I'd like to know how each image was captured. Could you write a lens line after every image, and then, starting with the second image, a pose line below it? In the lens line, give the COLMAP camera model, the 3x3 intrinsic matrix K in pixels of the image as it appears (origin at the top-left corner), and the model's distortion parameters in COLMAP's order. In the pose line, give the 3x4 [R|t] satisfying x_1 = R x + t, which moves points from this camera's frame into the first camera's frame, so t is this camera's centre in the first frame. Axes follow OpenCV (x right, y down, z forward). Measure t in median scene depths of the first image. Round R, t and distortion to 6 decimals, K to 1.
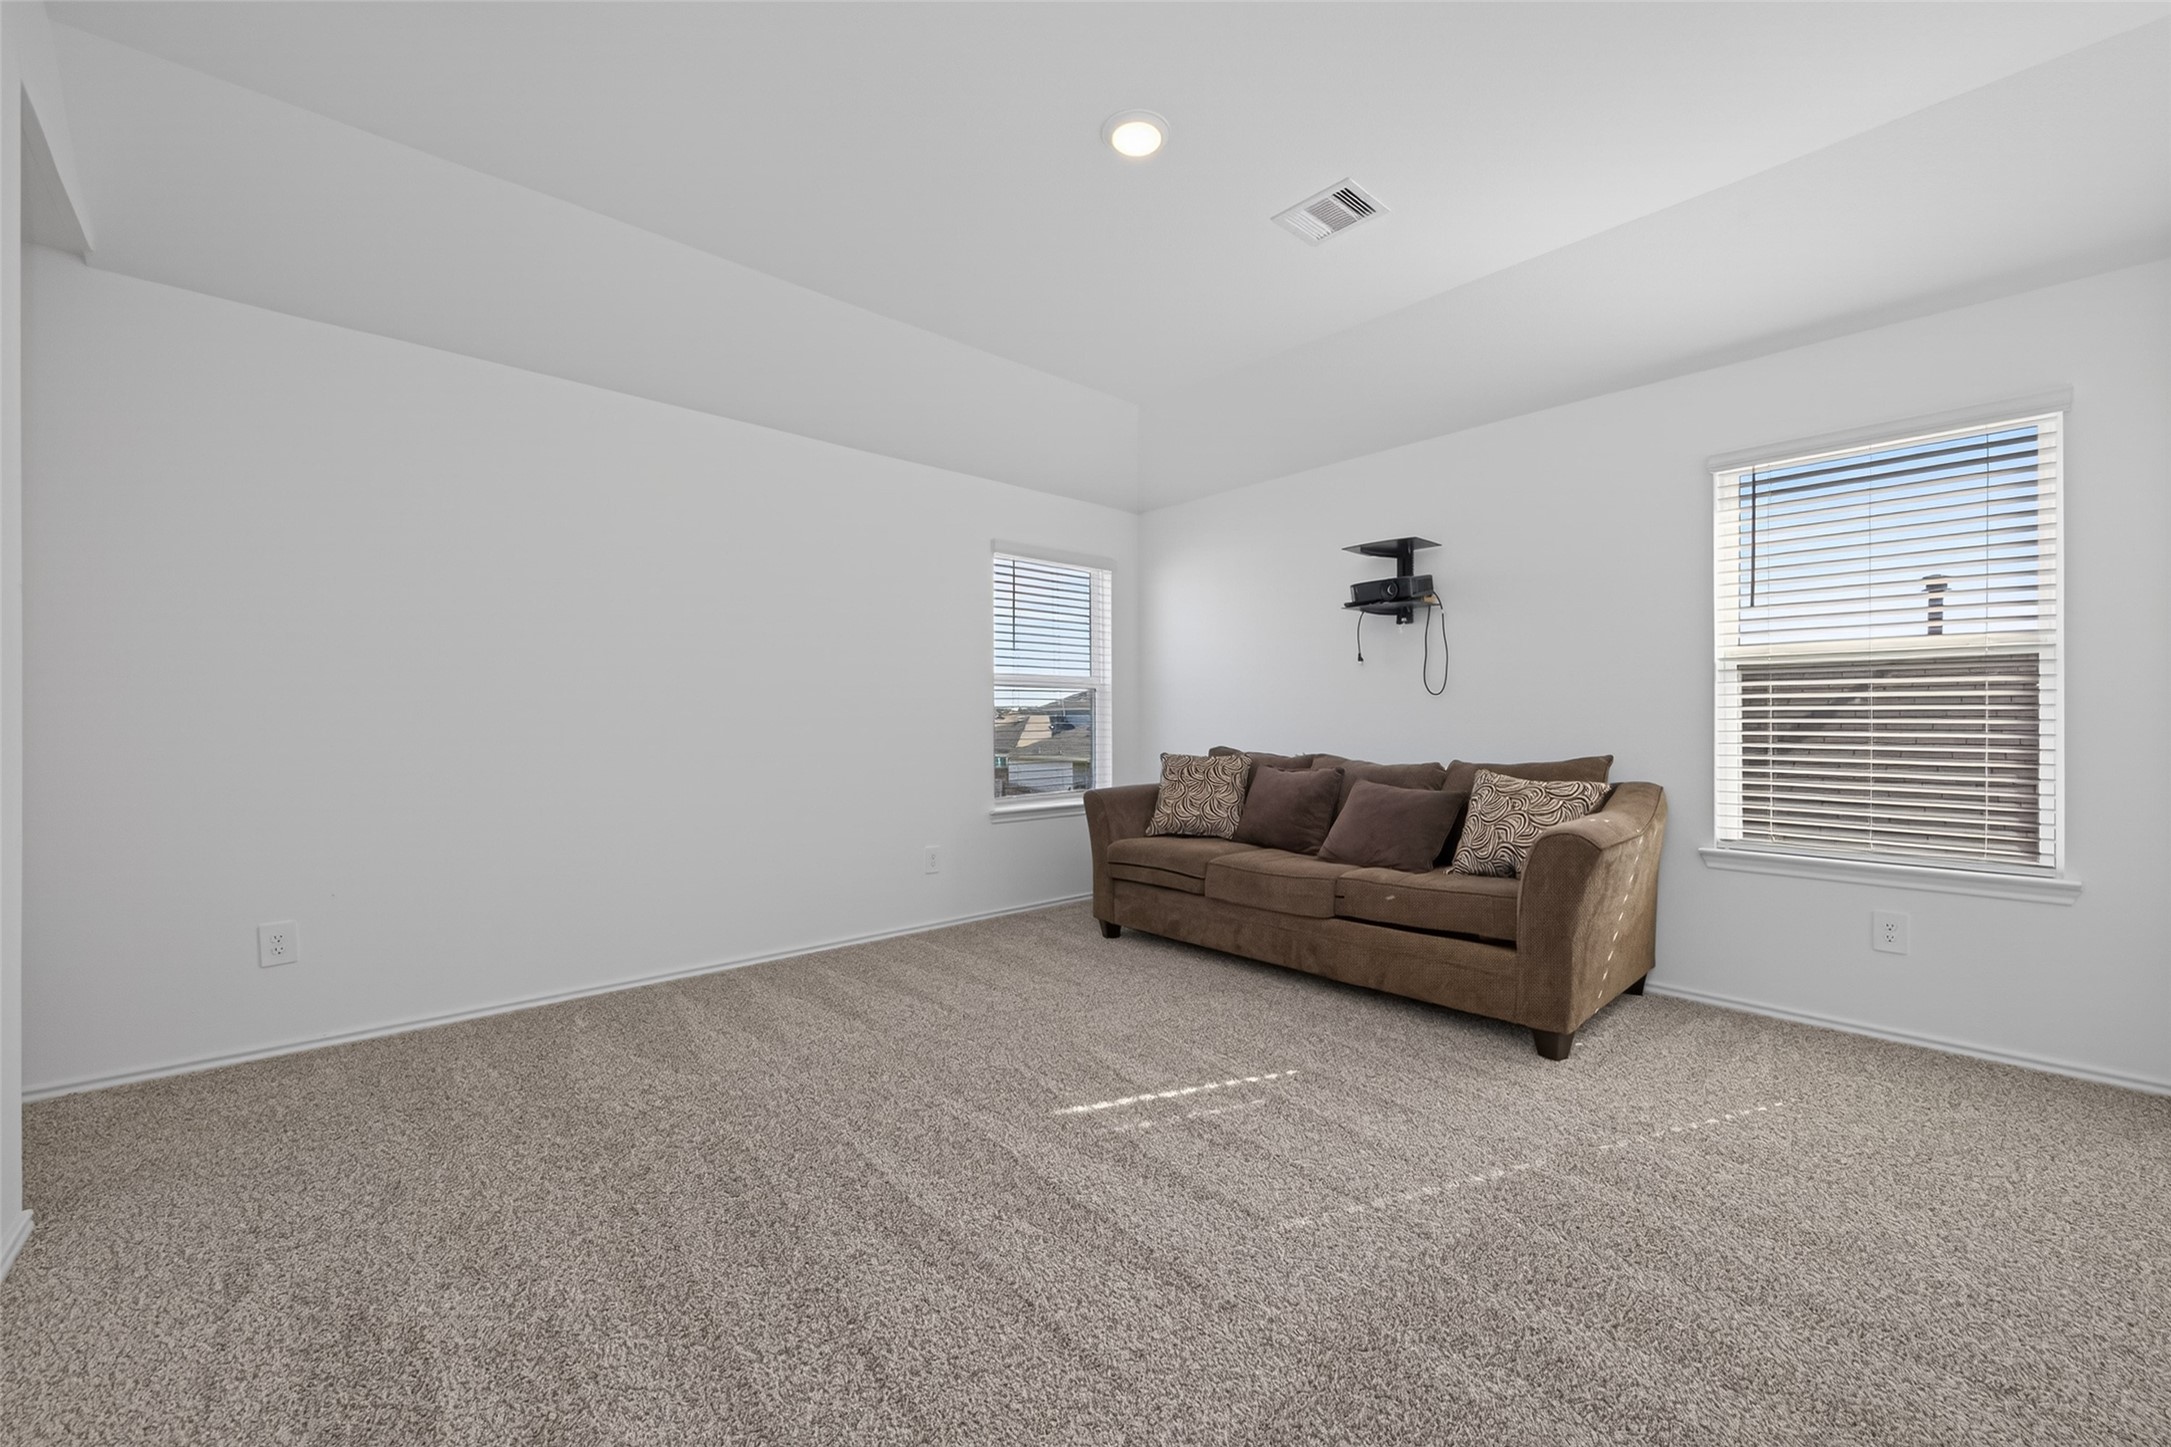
lens RADIAL K [[845.4, 0, 1094.8], [0, 845.4, 720.9], [0, 0, 1]] dist [0.002618, -0.000517]
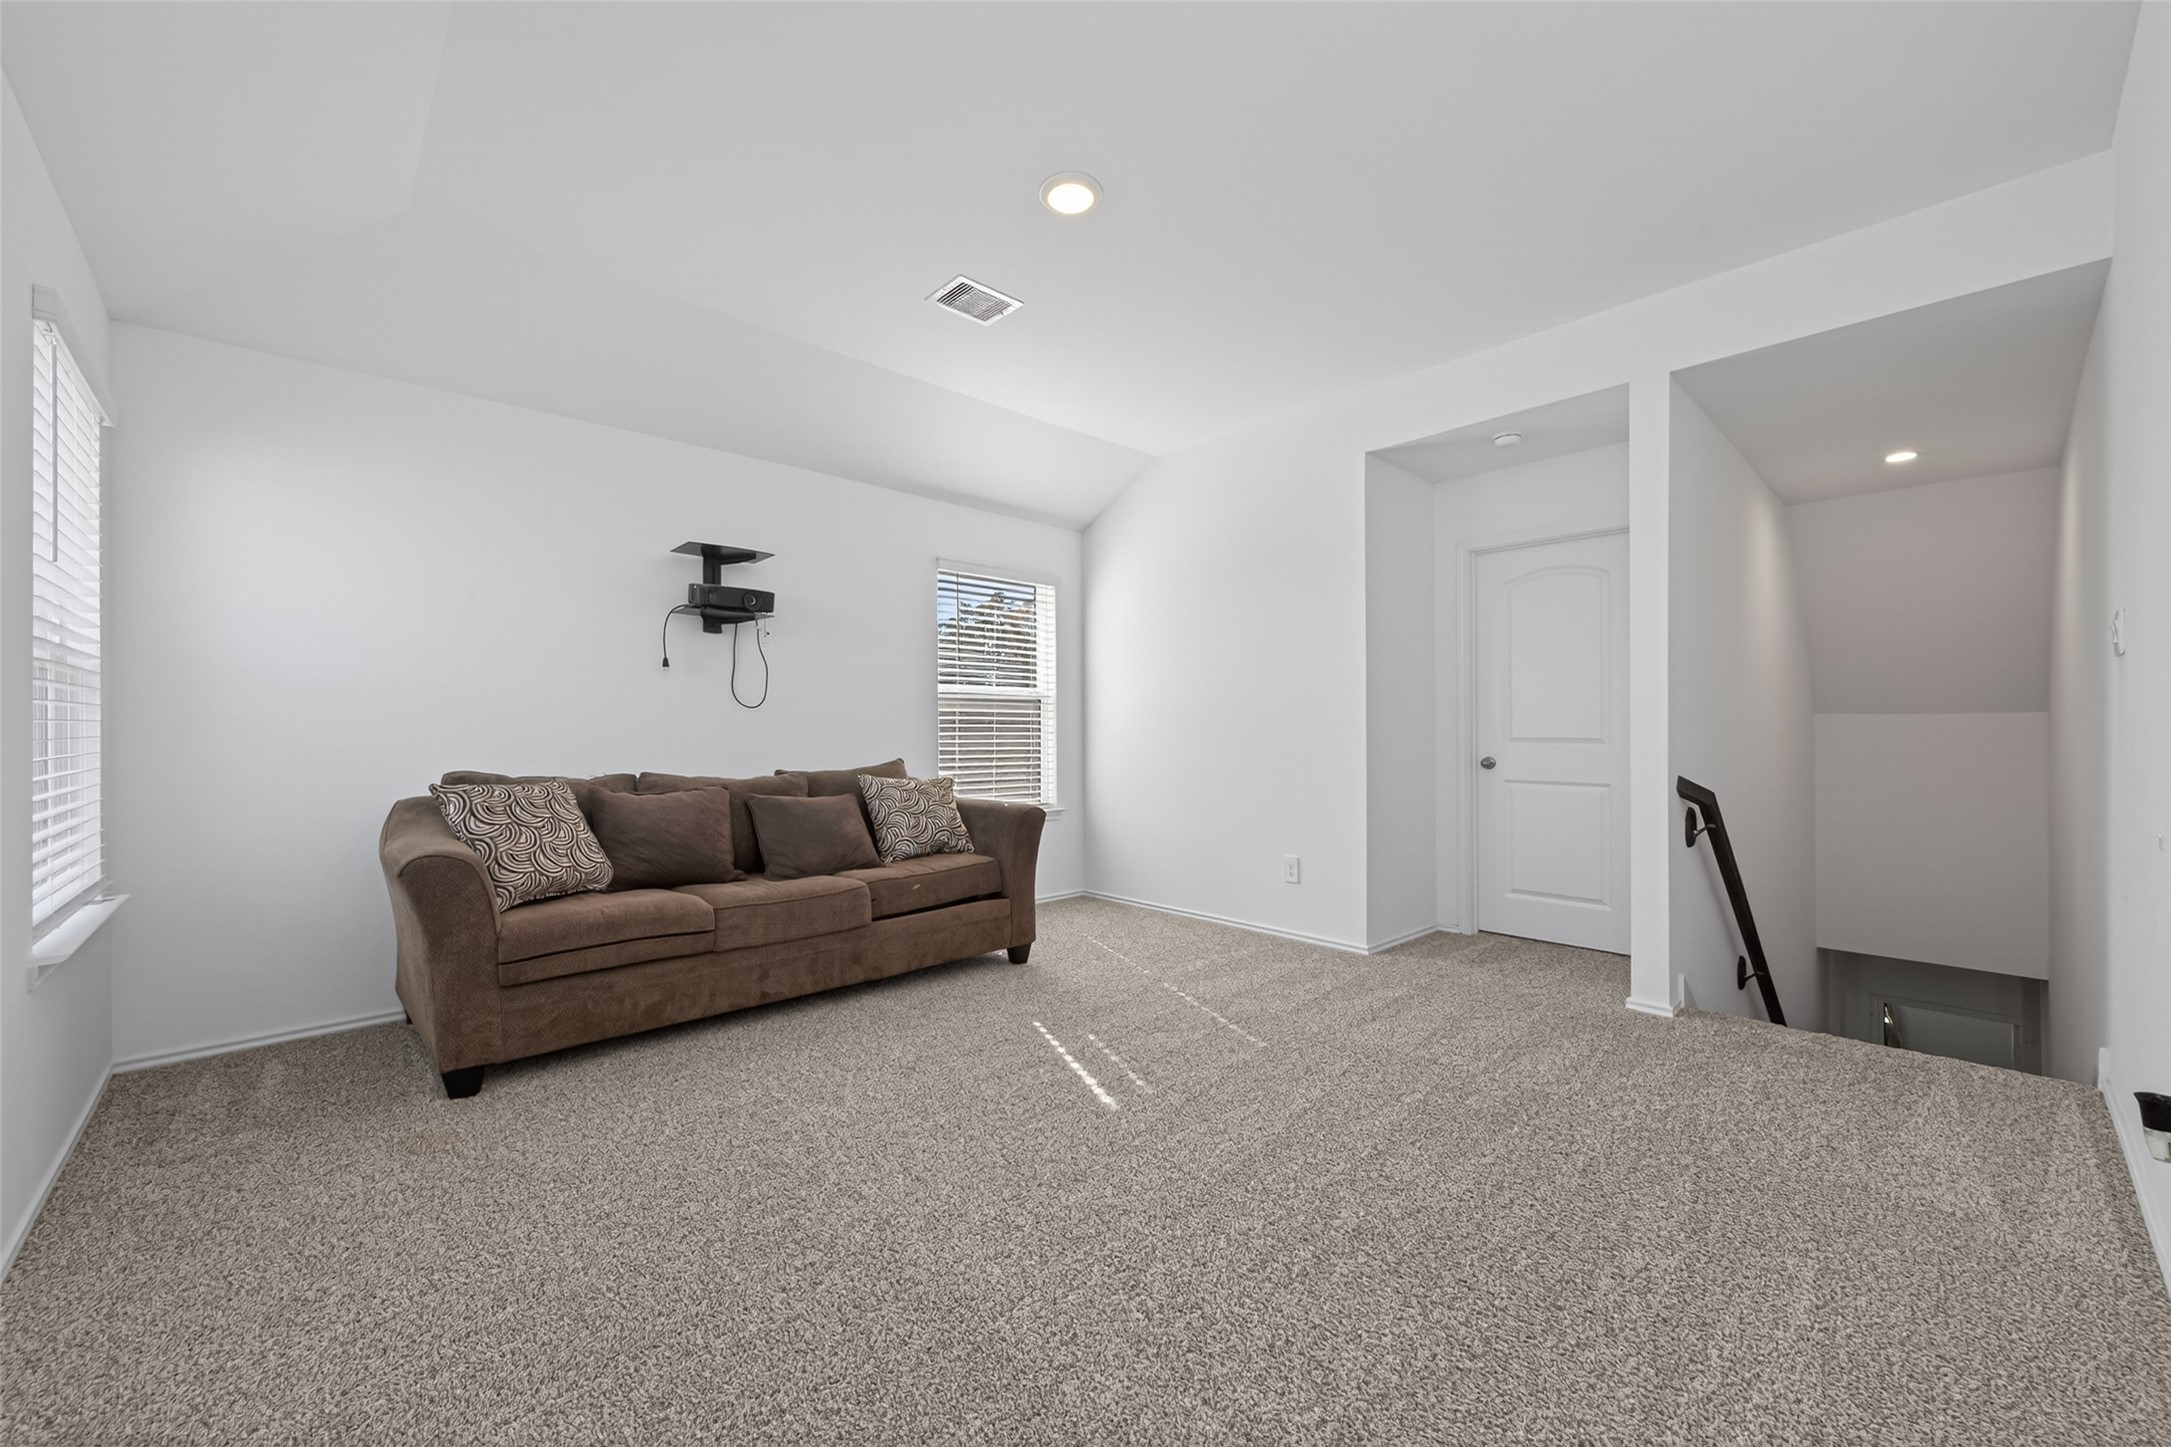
lens RADIAL K [[845.4, 0, 1094.8], [0, 845.4, 720.9], [0, 0, 1]] dist [0.002618, -0.000517]
pose [[0.006237, 0.013027, 0.999896, -0.640994], [-0.000350, 0.999915, -0.013025, -0.001569], [-0.999980, -0.000268, 0.006241, 0.602129]]
